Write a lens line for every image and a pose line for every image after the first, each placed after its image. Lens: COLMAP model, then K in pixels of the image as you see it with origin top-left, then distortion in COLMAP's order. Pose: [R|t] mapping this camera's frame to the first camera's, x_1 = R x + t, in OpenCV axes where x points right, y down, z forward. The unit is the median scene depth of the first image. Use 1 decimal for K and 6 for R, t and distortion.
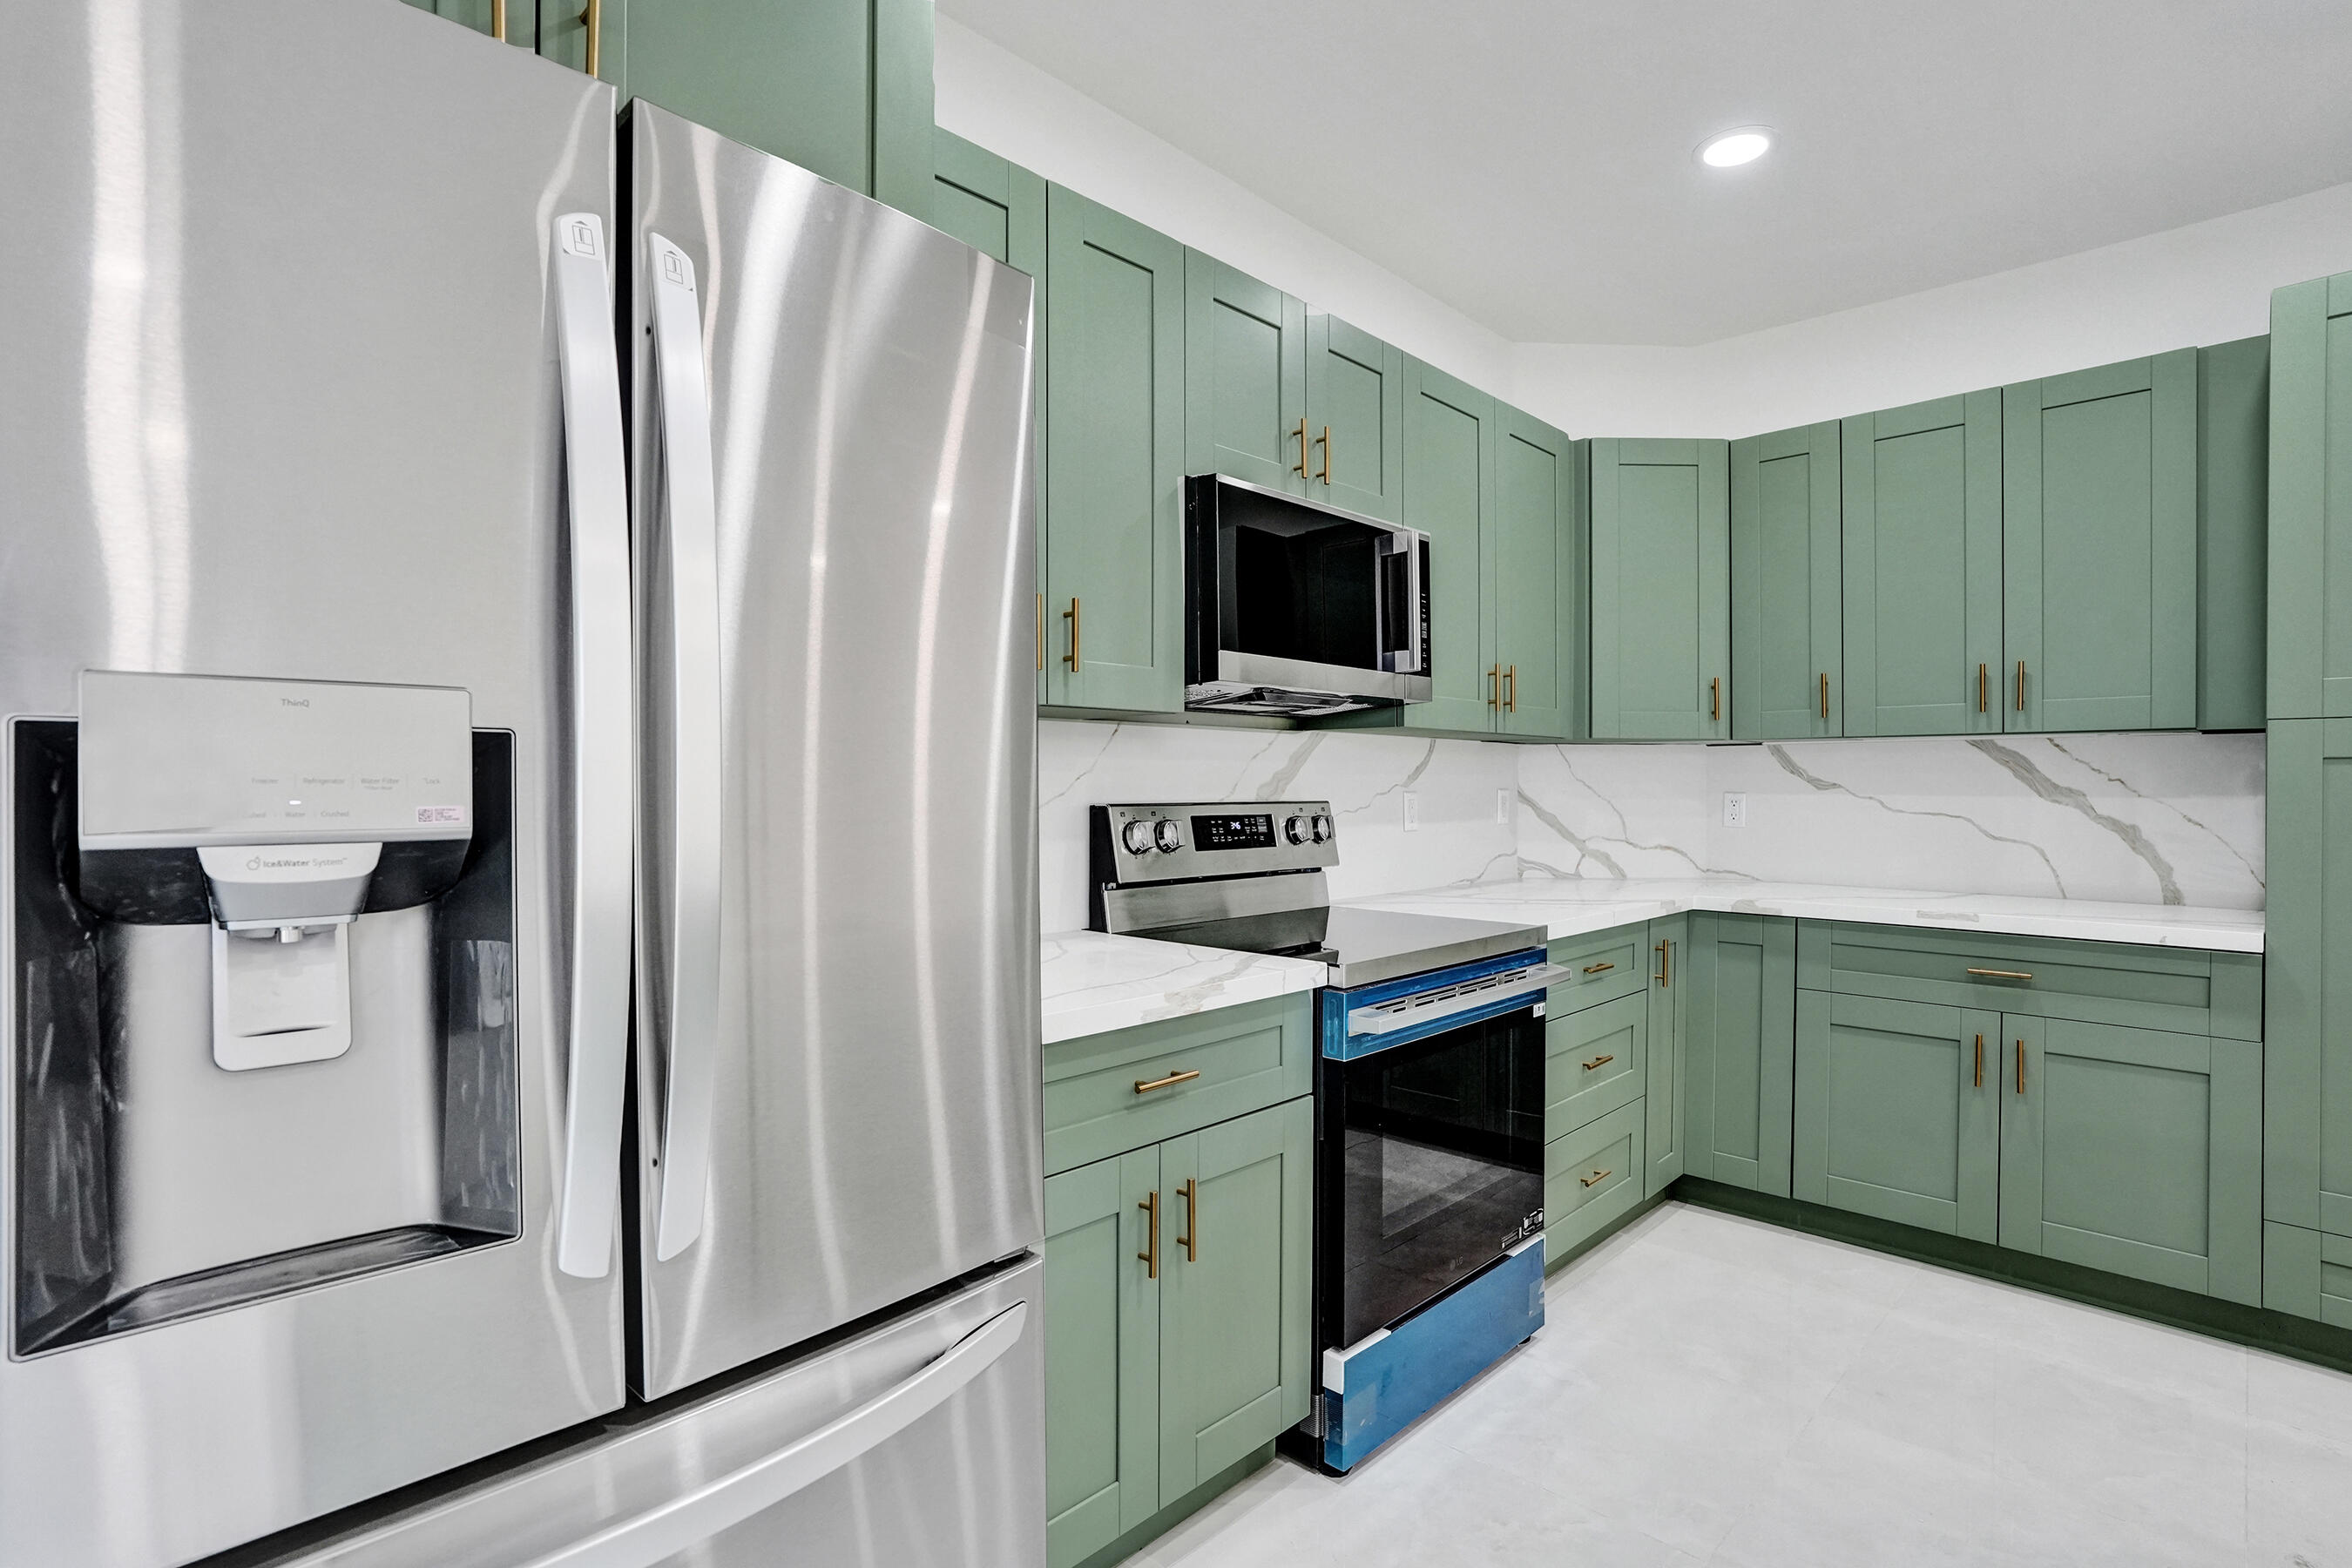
lens RADIAL K [[1139.2, 0, 1155.5], [0, 1139.2, 792.3], [0, 0, 1]] dist [-0.054411, 0.020653]
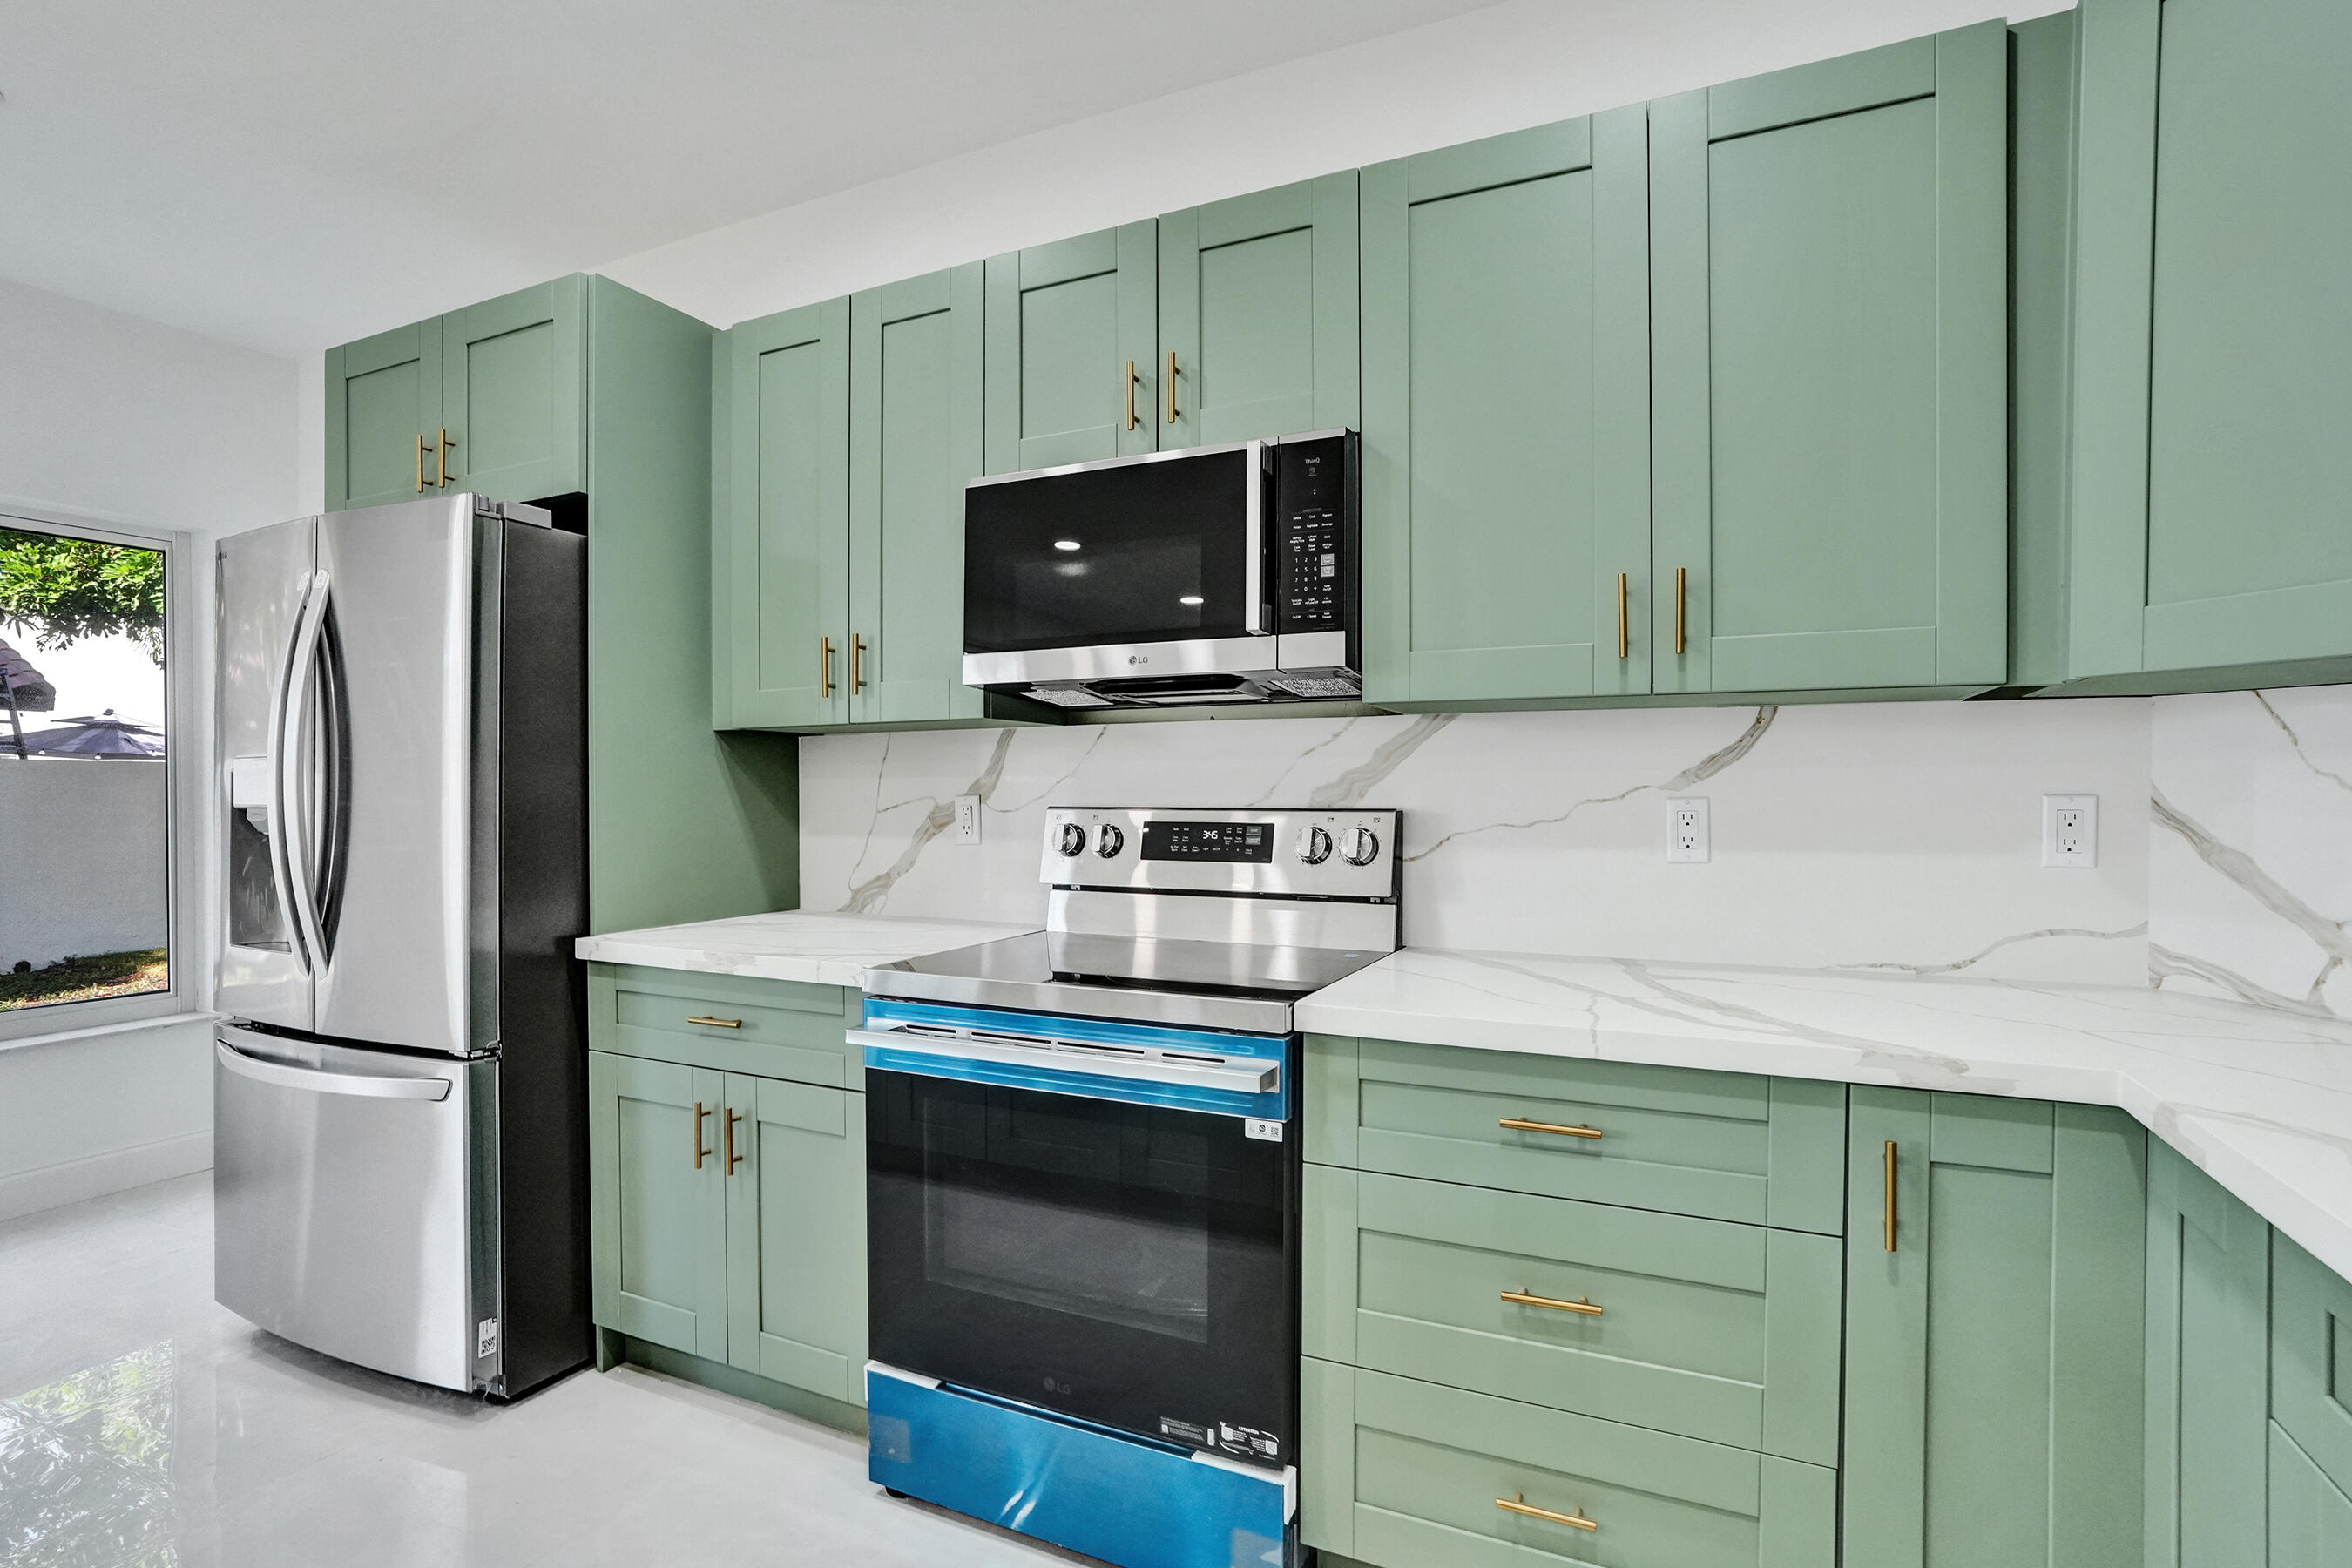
lens RADIAL K [[1139.2, 0, 1178.0], [0, 1139.2, 811.2], [0, 0, 1]] dist [-0.054411, 0.020653]
pose [[0.328826, 0.015735, -0.944260, 0.886065], [-0.004552, 0.999876, 0.015076, -0.001736], [0.944380, -0.000659, 0.328857, 0.698151]]
